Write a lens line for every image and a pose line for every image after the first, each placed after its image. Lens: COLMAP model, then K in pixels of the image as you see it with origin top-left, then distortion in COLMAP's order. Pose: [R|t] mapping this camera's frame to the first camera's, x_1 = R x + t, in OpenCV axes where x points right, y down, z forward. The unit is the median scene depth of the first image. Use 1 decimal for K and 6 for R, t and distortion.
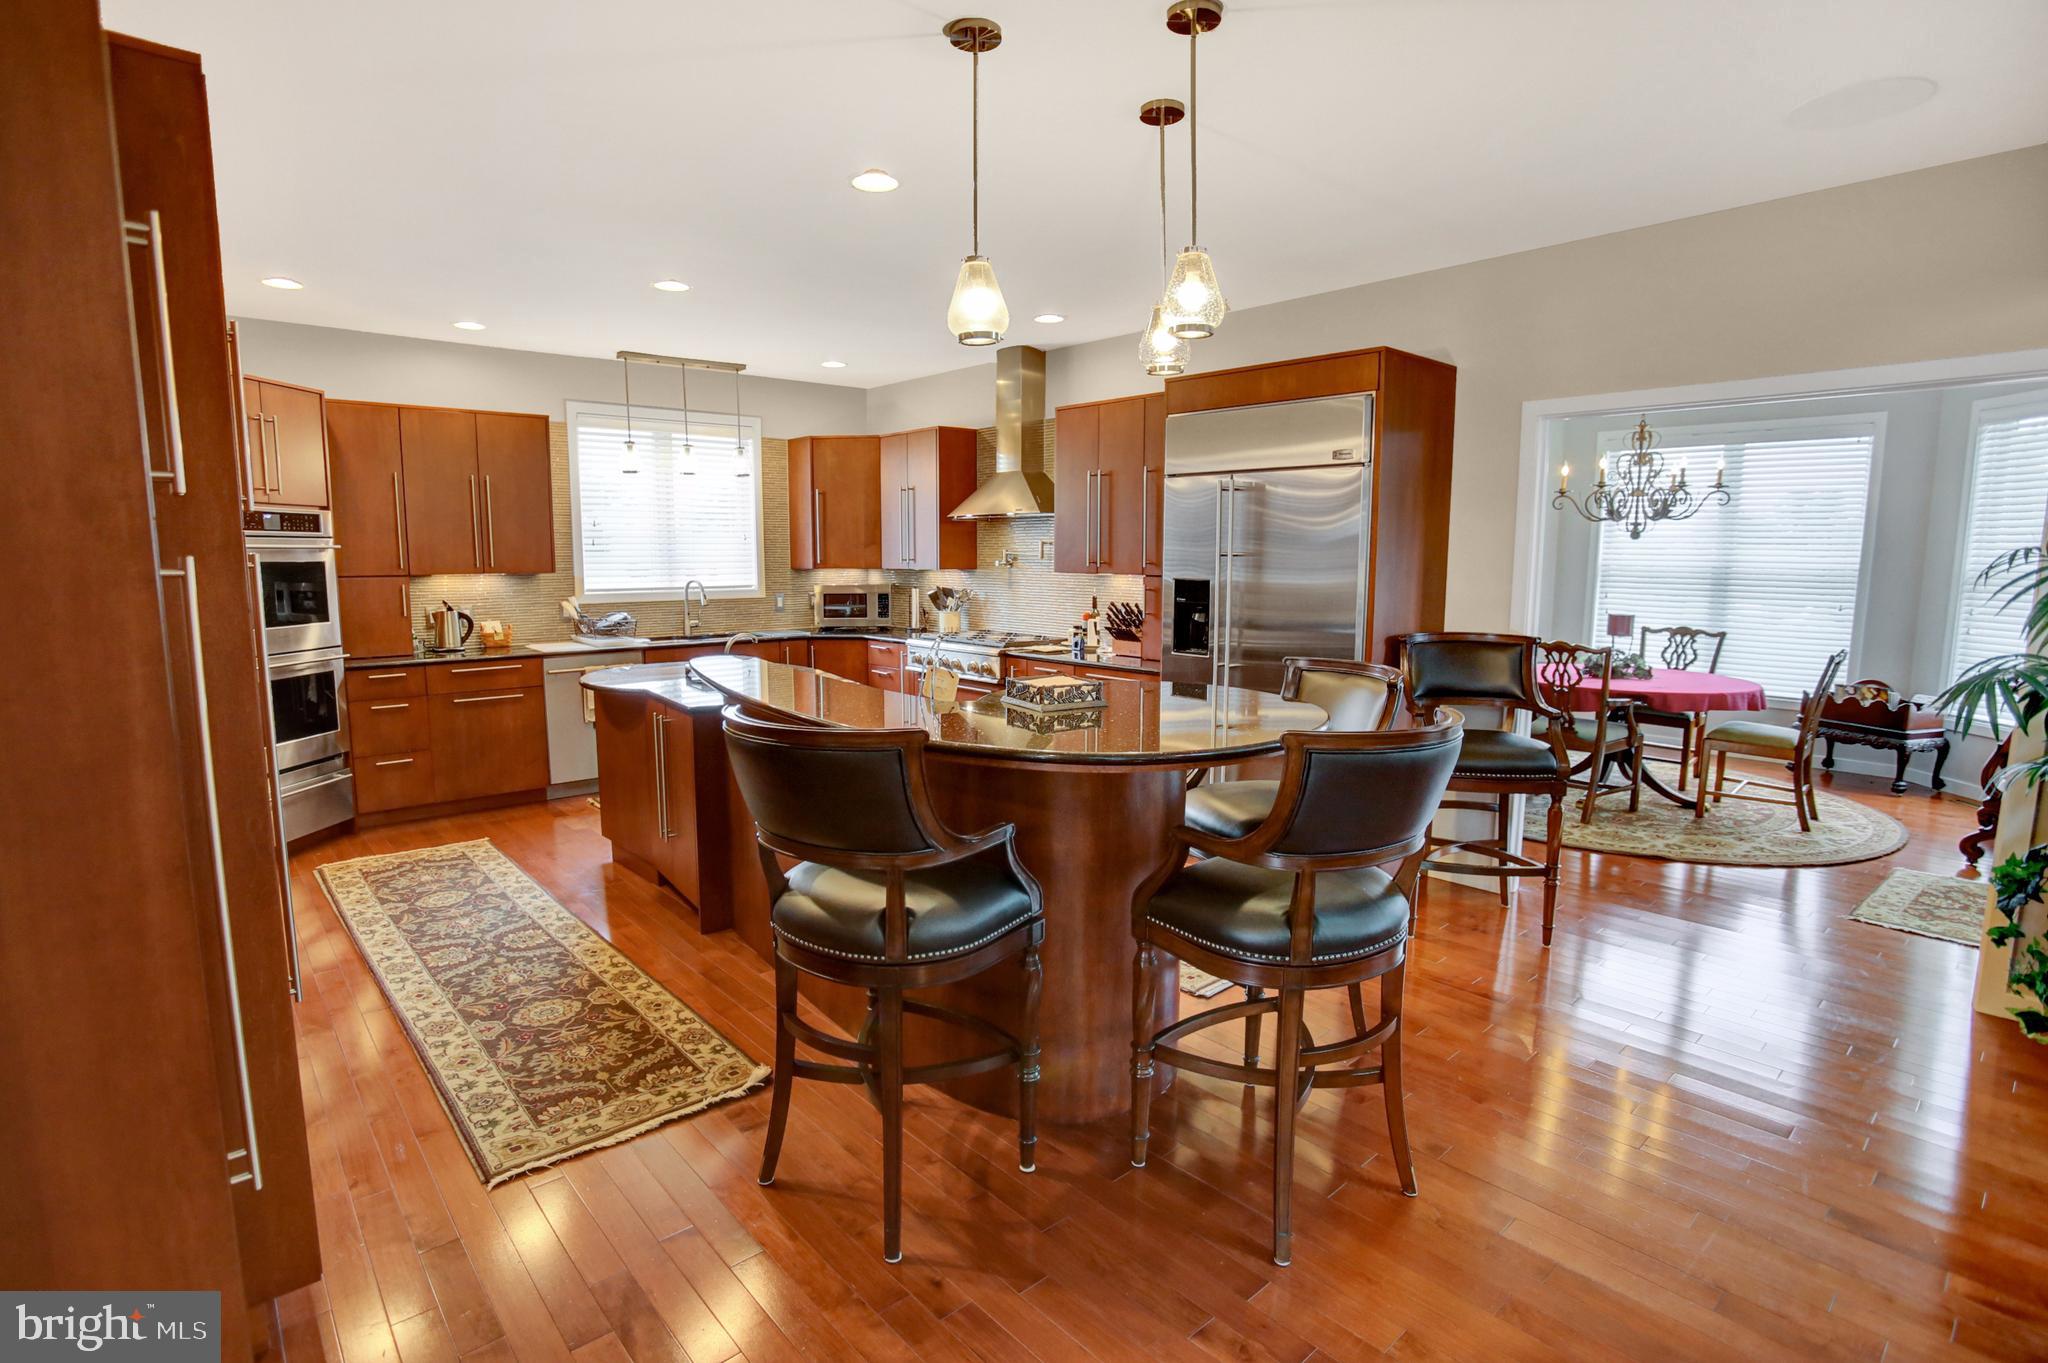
lens RADIAL K [[1005.0, 0, 1010.2], [0, 1005.0, 683.9], [0, 0, 1]] dist [-0.066555, 0.026295]
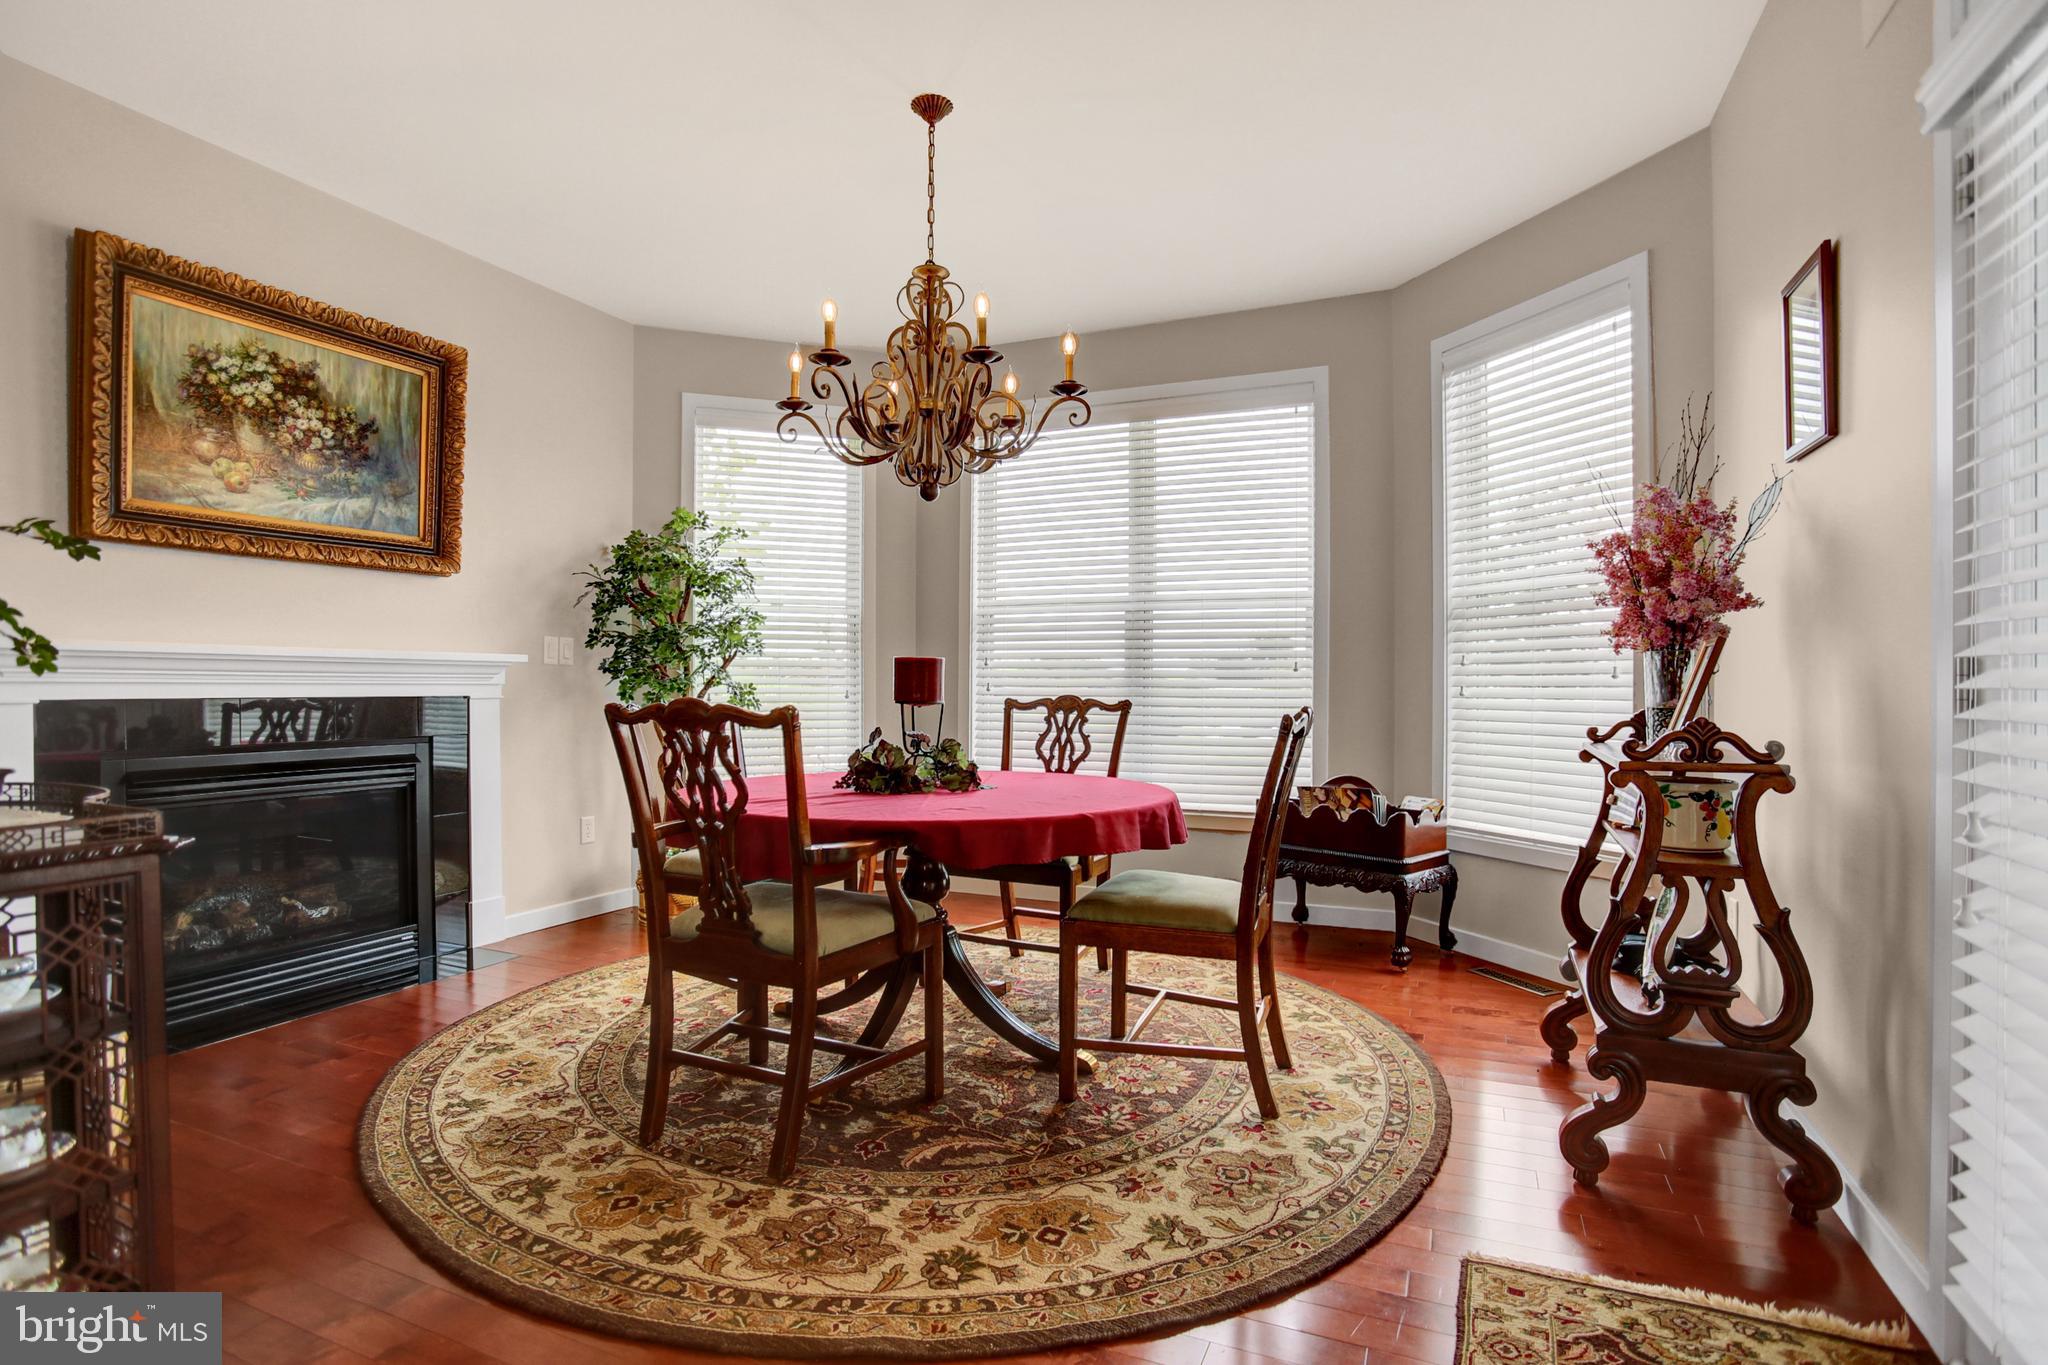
lens RADIAL K [[1005.0, 0, 1010.2], [0, 1005.0, 684.9], [0, 0, 1]] dist [-0.066555, 0.026295]
pose [[0.910346, 0.002253, 0.413842, 0.450754], [0.053563, 0.990933, -0.123219, 0.005162], [-0.410367, 0.134339, 0.901971, 0.529017]]
